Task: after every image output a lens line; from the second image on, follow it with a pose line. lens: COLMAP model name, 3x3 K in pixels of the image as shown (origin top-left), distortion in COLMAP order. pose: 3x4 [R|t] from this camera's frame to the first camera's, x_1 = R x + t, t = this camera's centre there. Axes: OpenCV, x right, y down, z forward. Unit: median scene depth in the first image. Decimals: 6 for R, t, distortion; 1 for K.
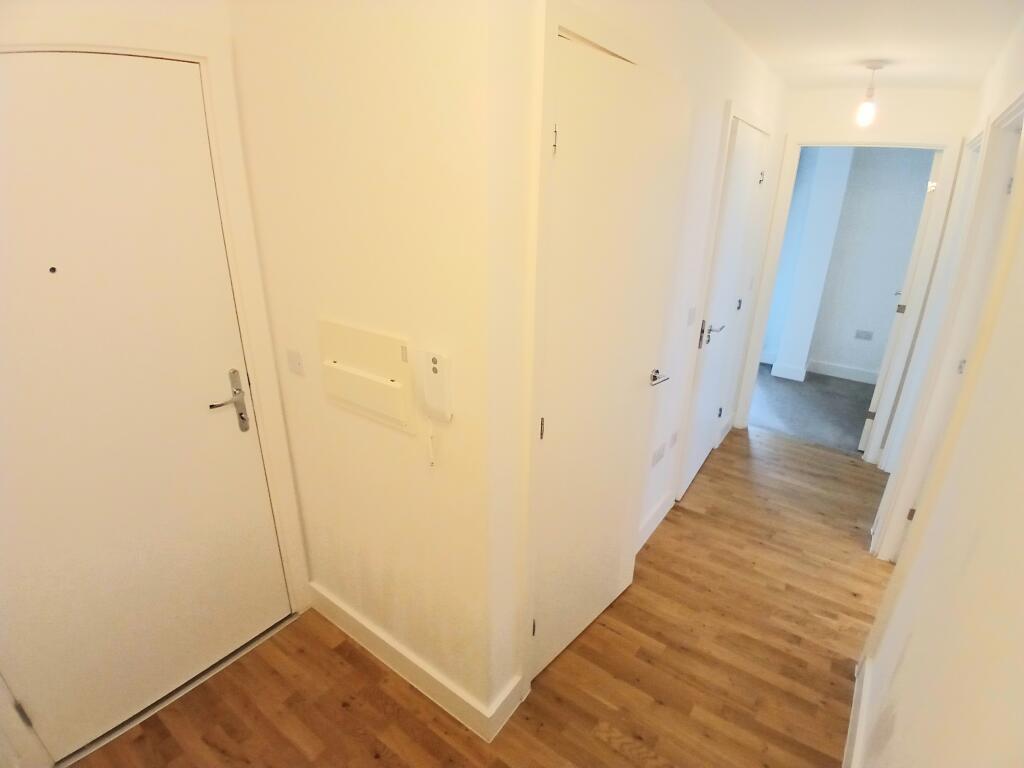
lens RADIAL K [[516.4, 0, 516.1], [0, 516.4, 388.4], [0, 0, 1]] dist [-0.006147, -0.034723]
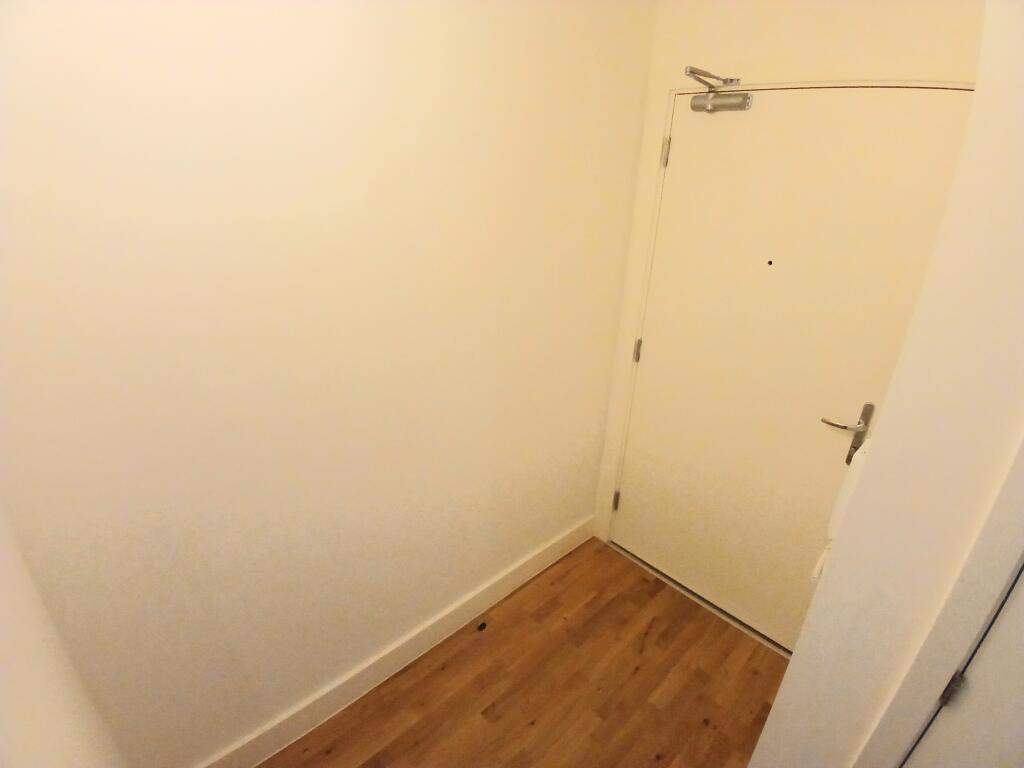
lens RADIAL K [[516.4, 0, 516.1], [0, 516.4, 388.4], [0, 0, 1]] dist [-0.006147, -0.034723]
pose [[-0.179269, 0.372135, -0.910702, 0.418299], [-0.383932, 0.825834, 0.413031, -0.200682], [0.905792, 0.423691, -0.005172, 0.406903]]
